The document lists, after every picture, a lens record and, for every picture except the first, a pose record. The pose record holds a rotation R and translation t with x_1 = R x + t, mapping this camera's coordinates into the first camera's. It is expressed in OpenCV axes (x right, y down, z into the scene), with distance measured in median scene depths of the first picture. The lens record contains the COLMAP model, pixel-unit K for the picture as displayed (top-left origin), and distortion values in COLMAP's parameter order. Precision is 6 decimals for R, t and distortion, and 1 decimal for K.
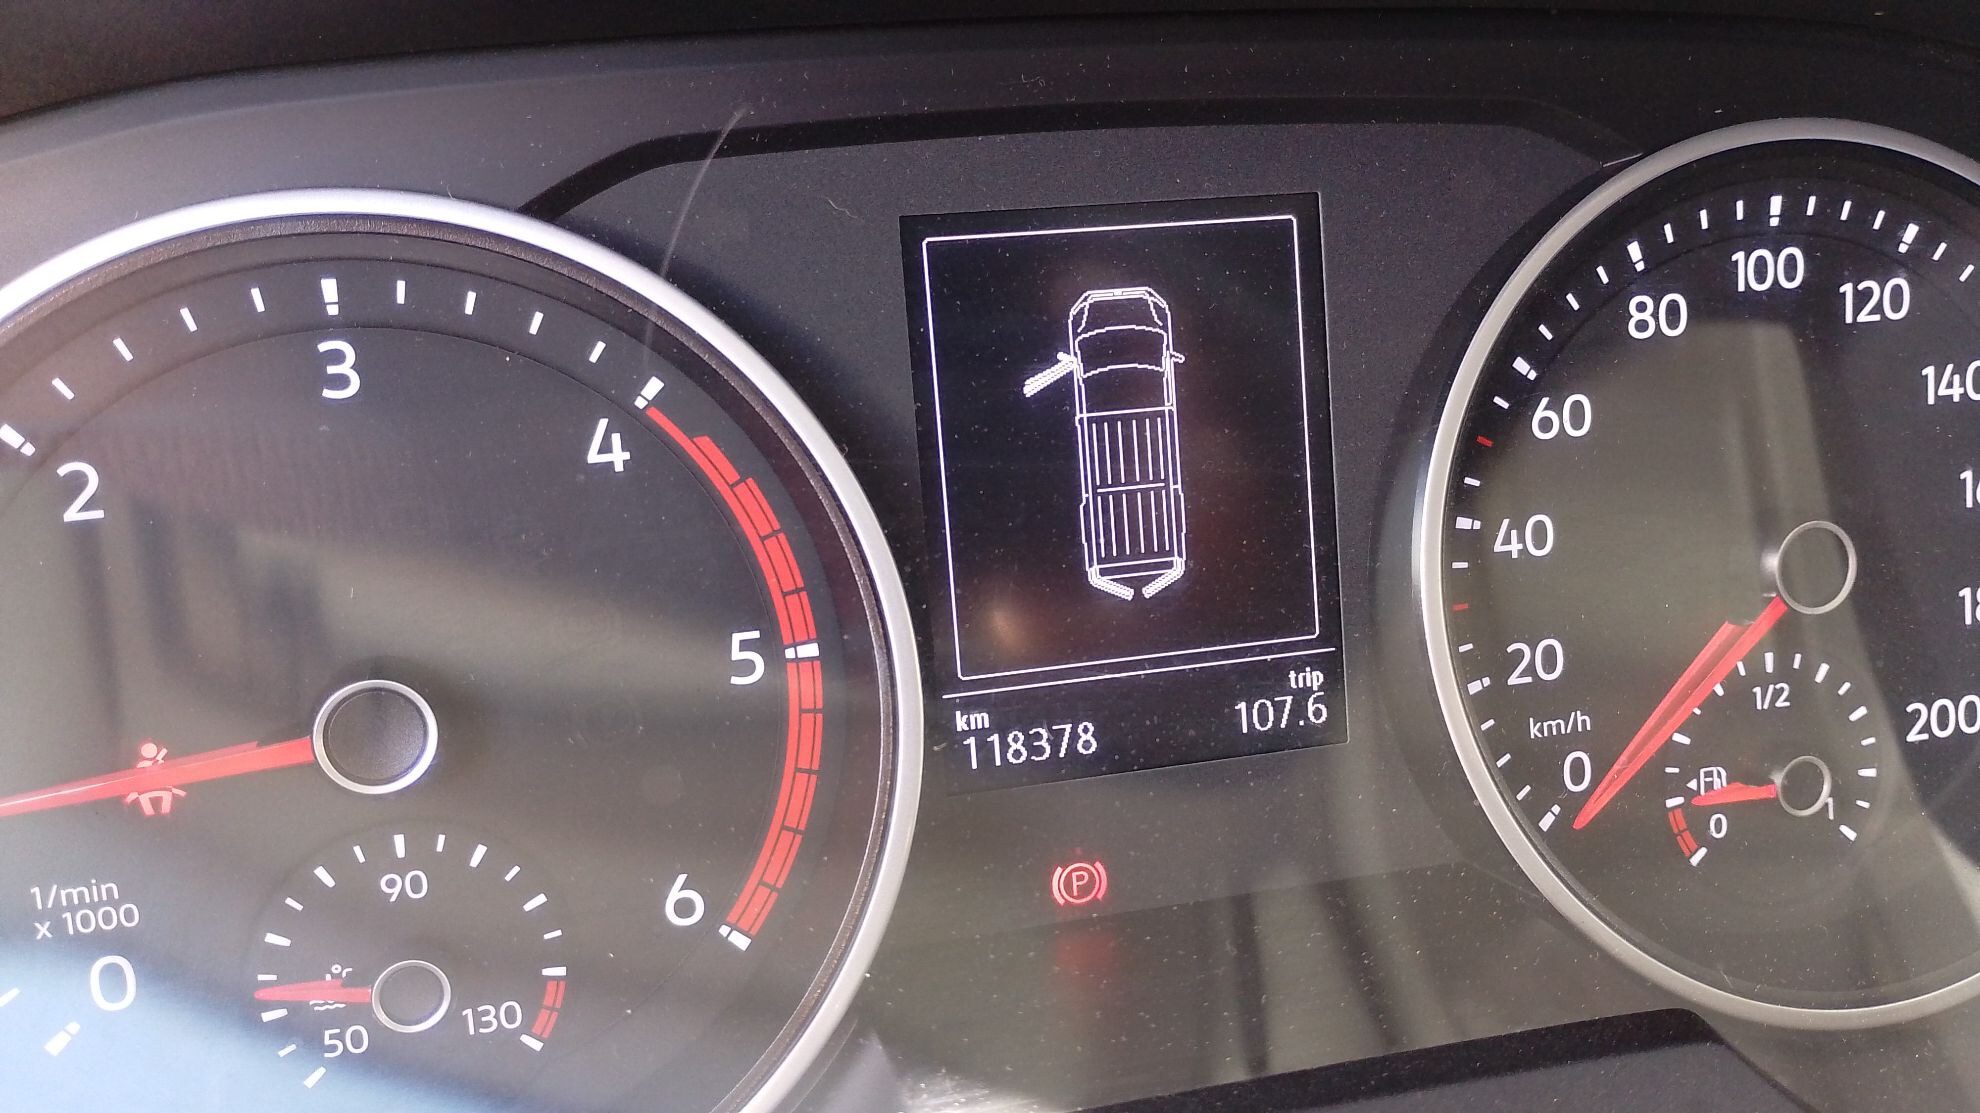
lens RADIAL K [[1620.1, 0, 990.0], [0, 1620.1, 556.5], [0, 0, 1]] dist [0.008943, -0.032170]
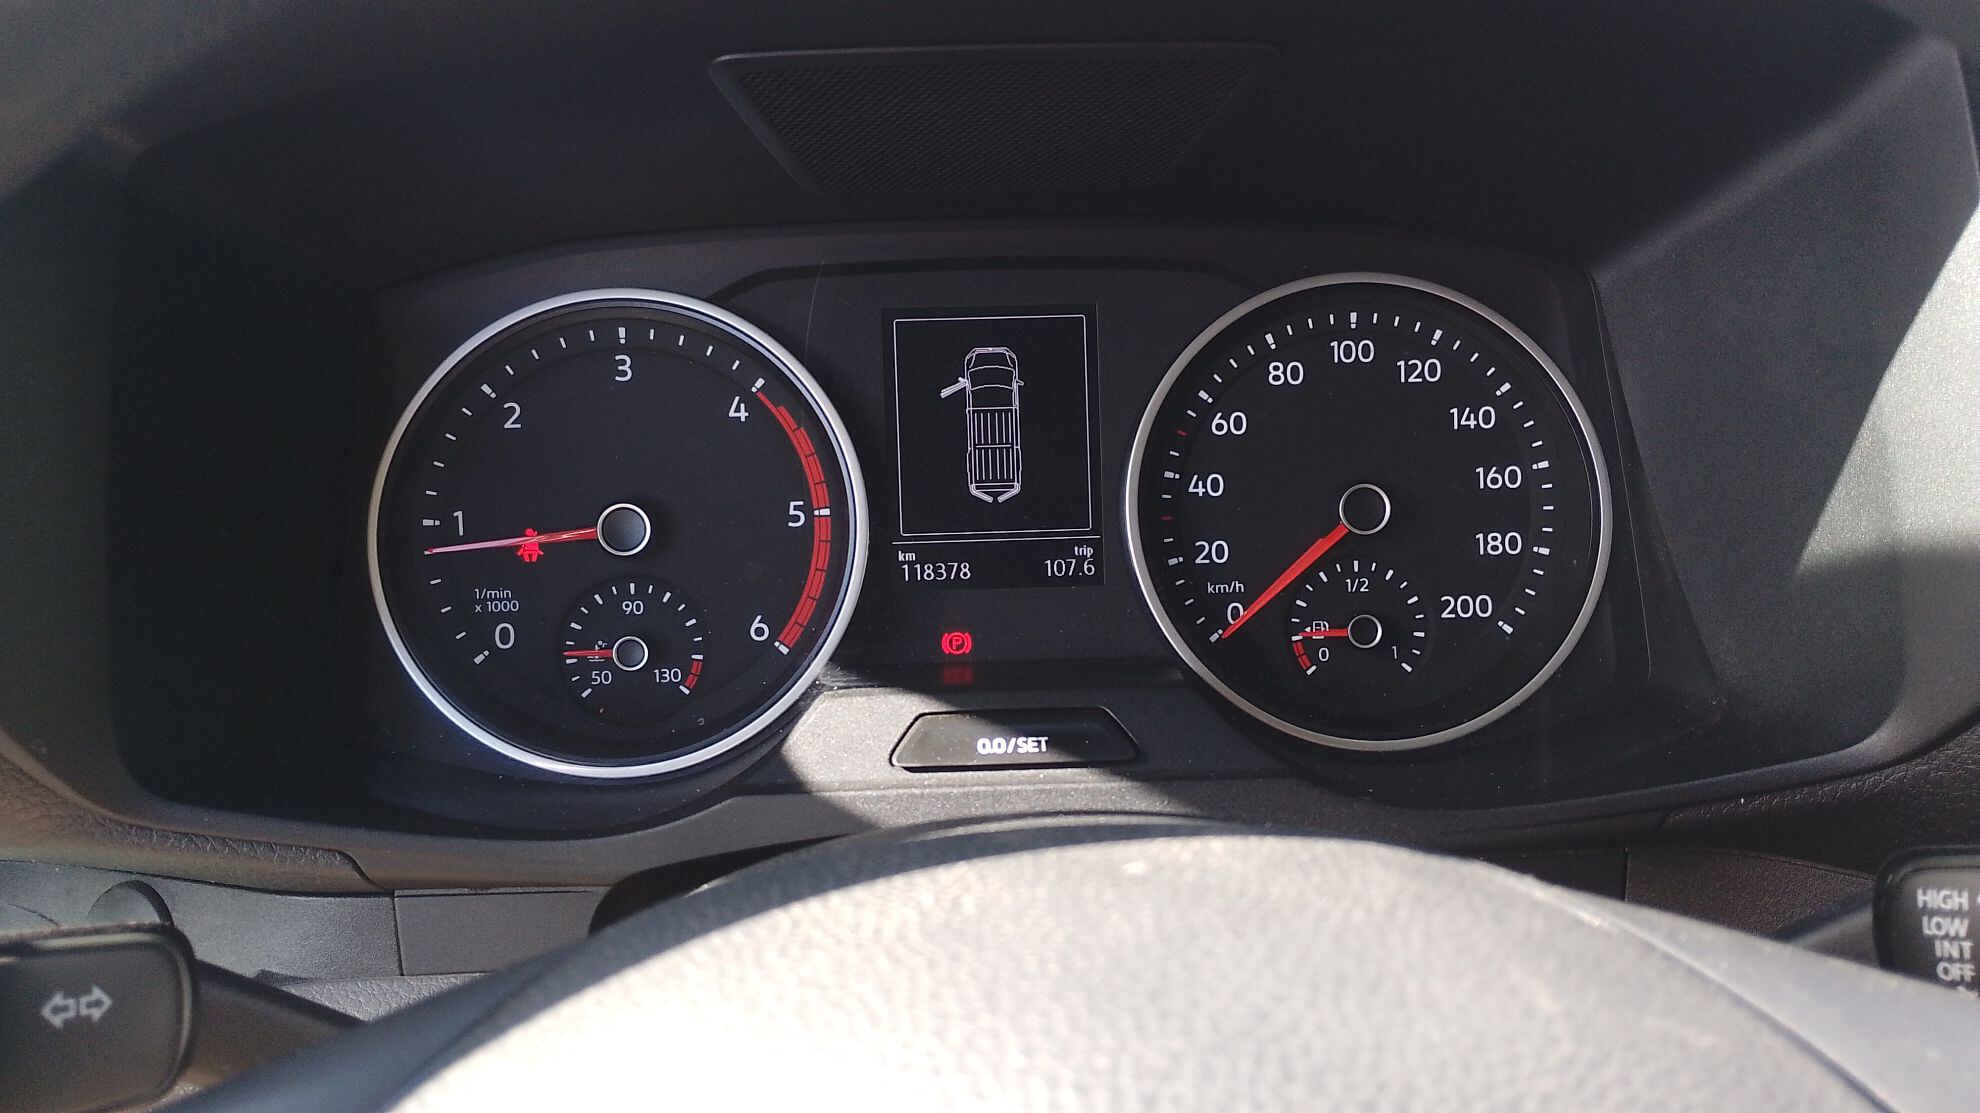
lens RADIAL K [[1620.1, 0, 990.0], [0, 1620.1, 556.5], [0, 0, 1]] dist [0.008943, -0.032170]
pose [[0.982640, 0.053714, -0.177576, 0.445602], [-0.067135, 0.995253, -0.070455, 0.234711], [0.172948, 0.081153, 0.981582, -0.956324]]
